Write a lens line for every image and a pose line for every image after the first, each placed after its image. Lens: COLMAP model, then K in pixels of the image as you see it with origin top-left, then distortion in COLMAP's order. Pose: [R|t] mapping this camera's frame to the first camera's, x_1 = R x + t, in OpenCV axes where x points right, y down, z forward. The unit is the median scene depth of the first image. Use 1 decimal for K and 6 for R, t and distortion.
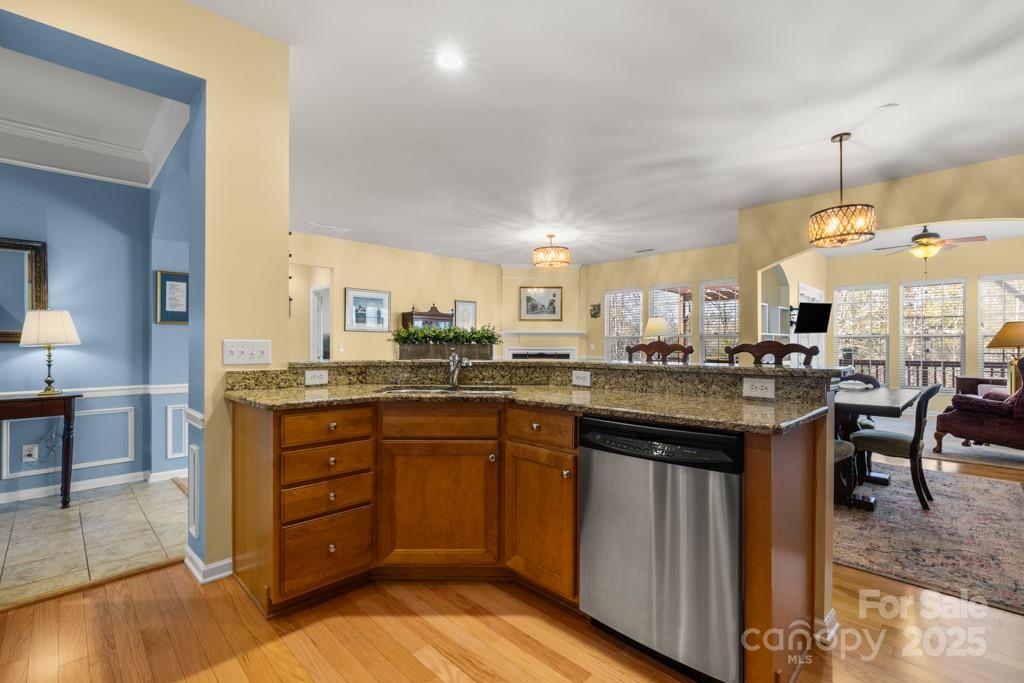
lens RADIAL K [[465.9, 0, 512.1], [0, 465.9, 342.1], [0, 0, 1]] dist [0.014097, 0.000171]
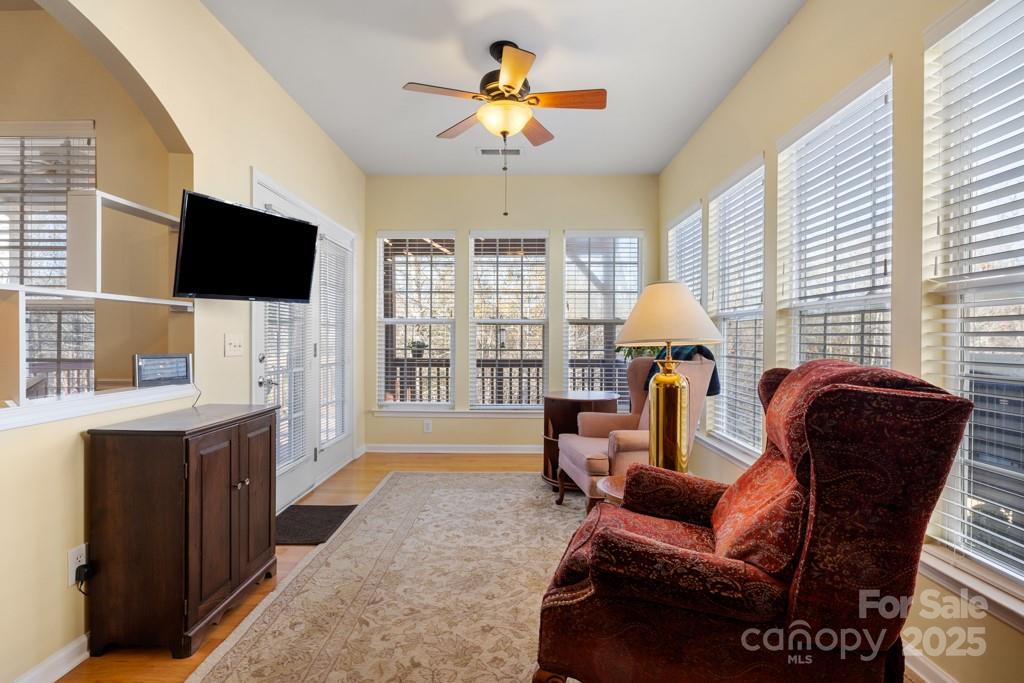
lens RADIAL K [[516.4, 0, 516.8], [0, 516.4, 341.2], [0, 0, 1]] dist [-0.008518, 0.000162]
pose [[0.729093, -0.001226, 0.684414, 0.442353], [-0.005747, 0.999952, 0.007913, 0.007282], [-0.684391, -0.009703, 0.729051, 0.508261]]
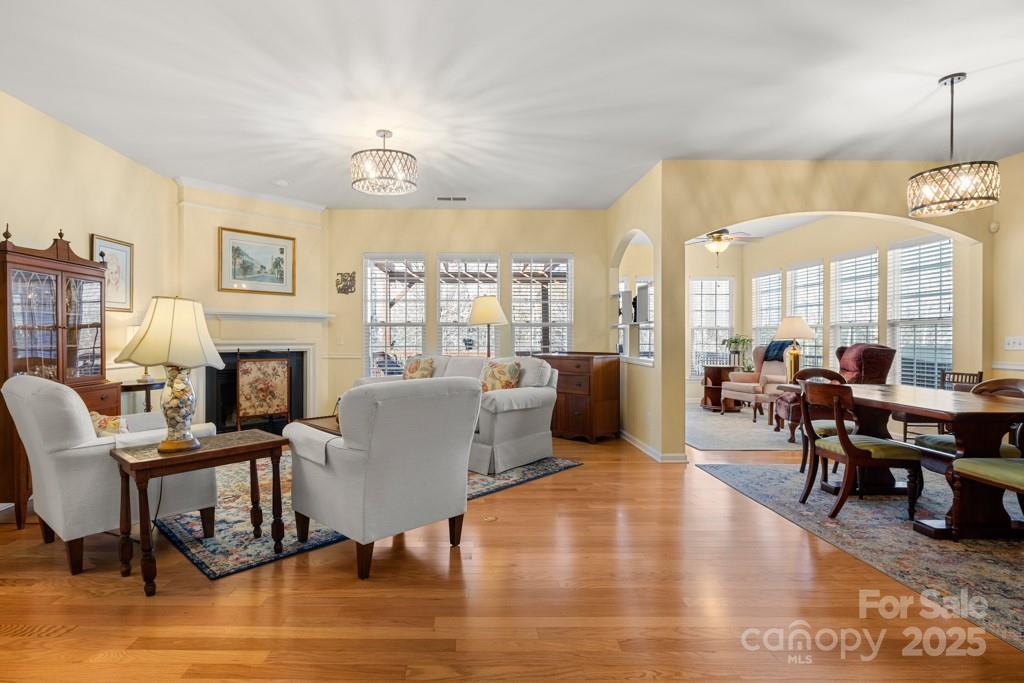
lens RADIAL K [[516.4, 0, 505.1], [0, 516.4, 337.5], [0, 0, 1]] dist [-0.008518, 0.000162]
pose [[0.698568, -0.002230, 0.715540, -0.217357], [-0.003031, 0.999977, 0.006075, 0.004403], [-0.715537, -0.006413, 0.698545, 0.423773]]
